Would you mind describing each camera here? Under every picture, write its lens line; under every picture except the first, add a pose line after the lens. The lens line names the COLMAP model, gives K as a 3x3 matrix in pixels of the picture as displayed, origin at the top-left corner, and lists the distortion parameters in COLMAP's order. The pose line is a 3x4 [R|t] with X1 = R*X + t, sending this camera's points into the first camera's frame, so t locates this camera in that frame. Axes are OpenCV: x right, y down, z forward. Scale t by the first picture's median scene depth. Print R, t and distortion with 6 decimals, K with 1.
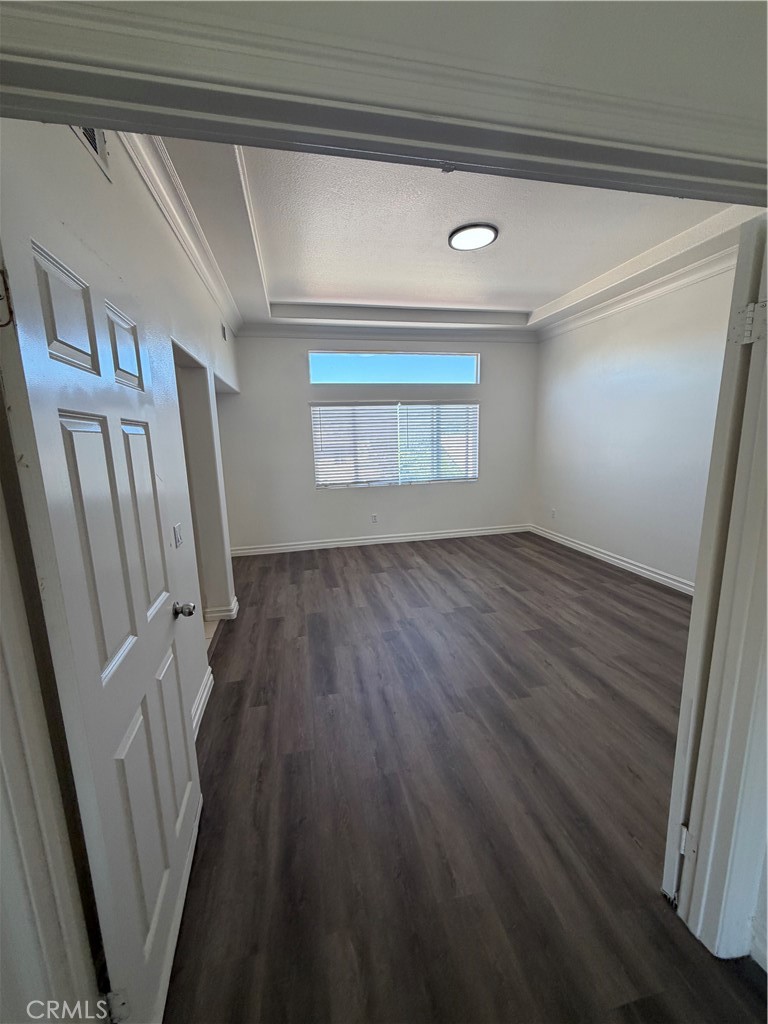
lens RADIAL K [[409.7, 0, 387.4], [0, 409.7, 509.4], [0, 0, 1]] dist [0.001346, 0.000381]
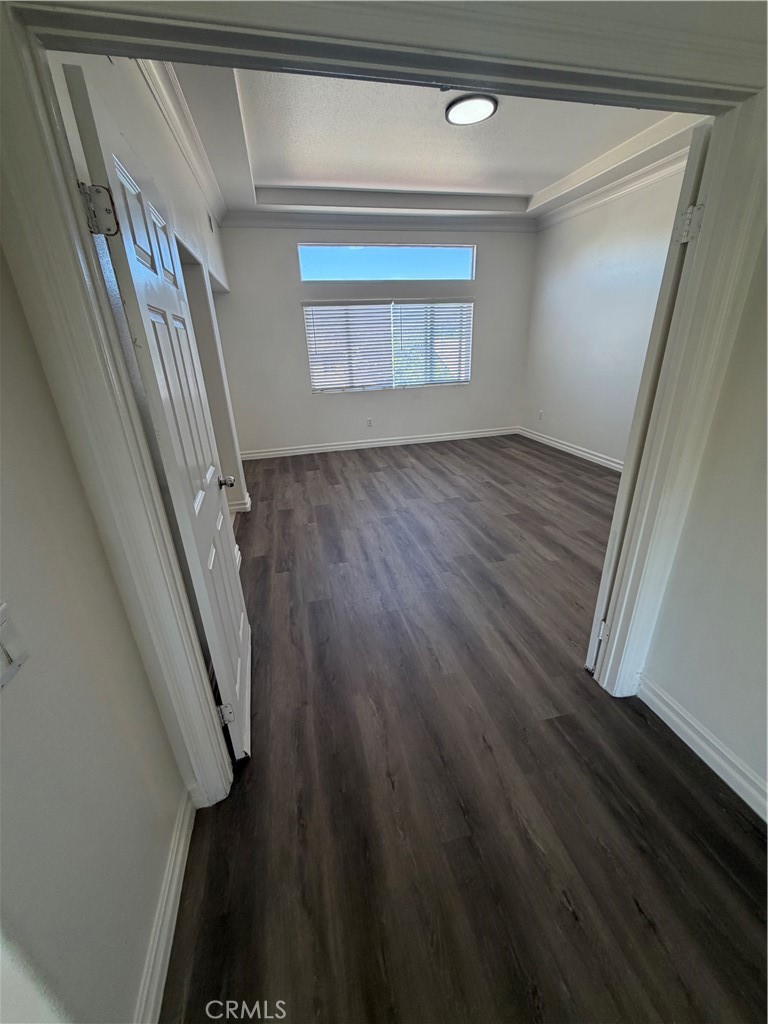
lens RADIAL K [[409.7, 0, 387.5], [0, 409.7, 511.0], [0, 0, 1]] dist [0.001346, 0.000381]
pose [[0.999688, -0.017171, 0.018156, -0.019729], [0.012902, 0.976856, 0.213507, 0.042306], [-0.021402, -0.213206, 0.976773, -0.138004]]
